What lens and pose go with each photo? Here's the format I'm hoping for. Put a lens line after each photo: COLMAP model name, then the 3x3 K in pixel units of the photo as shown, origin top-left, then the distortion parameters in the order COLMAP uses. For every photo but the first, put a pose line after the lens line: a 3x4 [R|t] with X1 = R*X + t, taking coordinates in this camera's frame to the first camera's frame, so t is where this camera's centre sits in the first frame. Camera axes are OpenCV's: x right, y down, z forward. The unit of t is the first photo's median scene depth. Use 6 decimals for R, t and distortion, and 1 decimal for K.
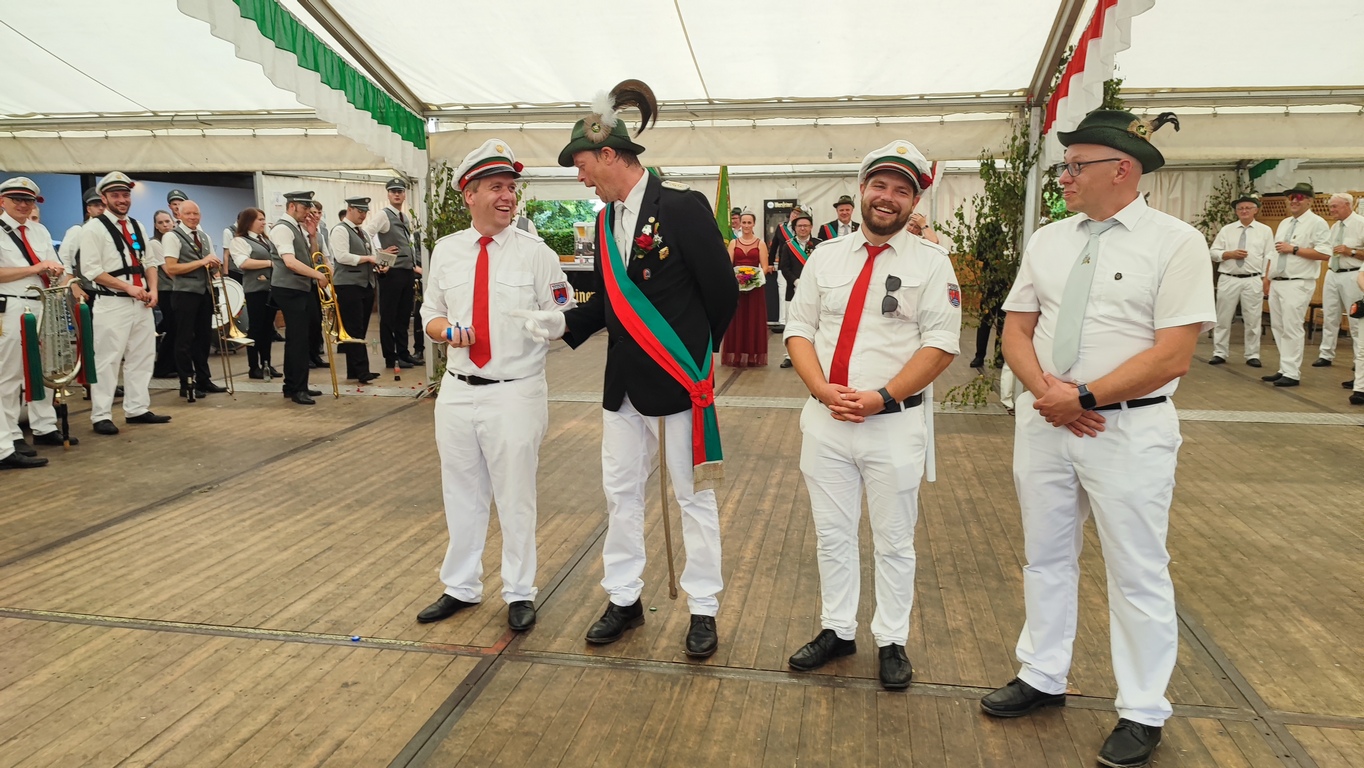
lens RADIAL K [[986.5, 0, 693.8], [0, 986.5, 388.8], [0, 0, 1]] dist [0.032644, -0.054852]
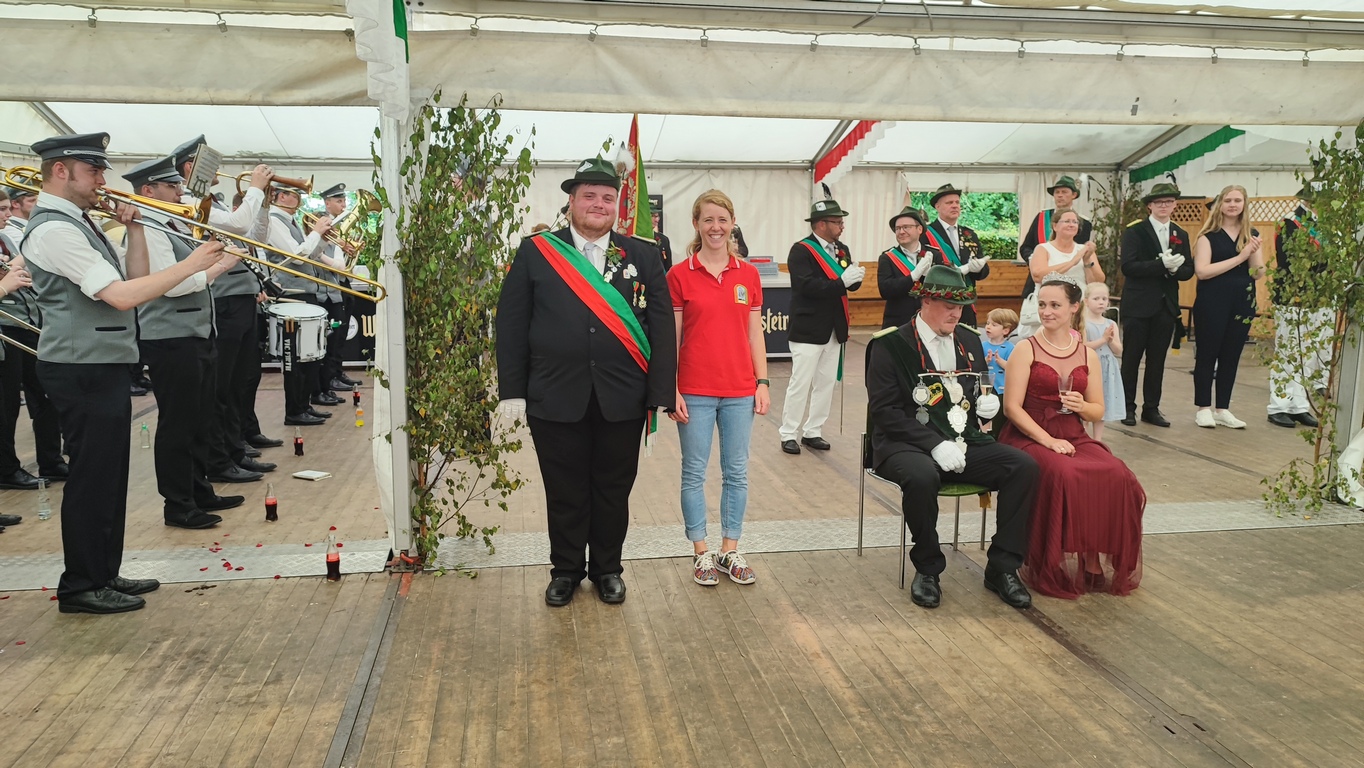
lens RADIAL K [[1003.2, 0, 682.0], [0, 1003.2, 384.0], [0, 0, 1]] dist [0.056892, -0.060256]
pose [[0.944990, -0.042532, 0.324321, -0.332231], [0.046045, 0.998934, -0.003161, -0.085287], [-0.323841, 0.017920, 0.945942, 0.533173]]
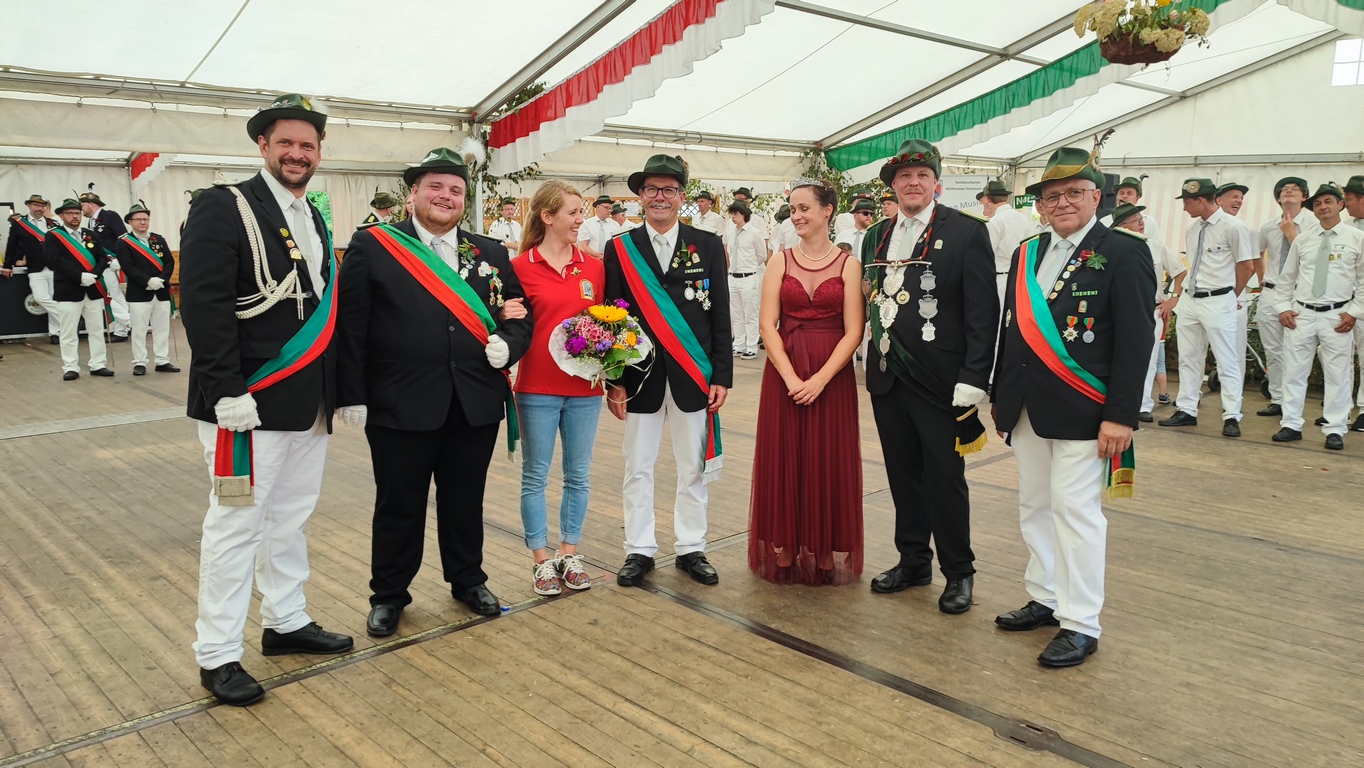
lens RADIAL K [[986.5, 0, 693.8], [0, 986.5, 388.8], [0, 0, 1]] dist [0.032644, -0.054852]
pose [[0.587072, -0.128972, 0.799195, -0.486450], [0.128171, 0.989584, 0.065545, -0.010669], [-0.799324, 0.063954, 0.597487, 0.091653]]
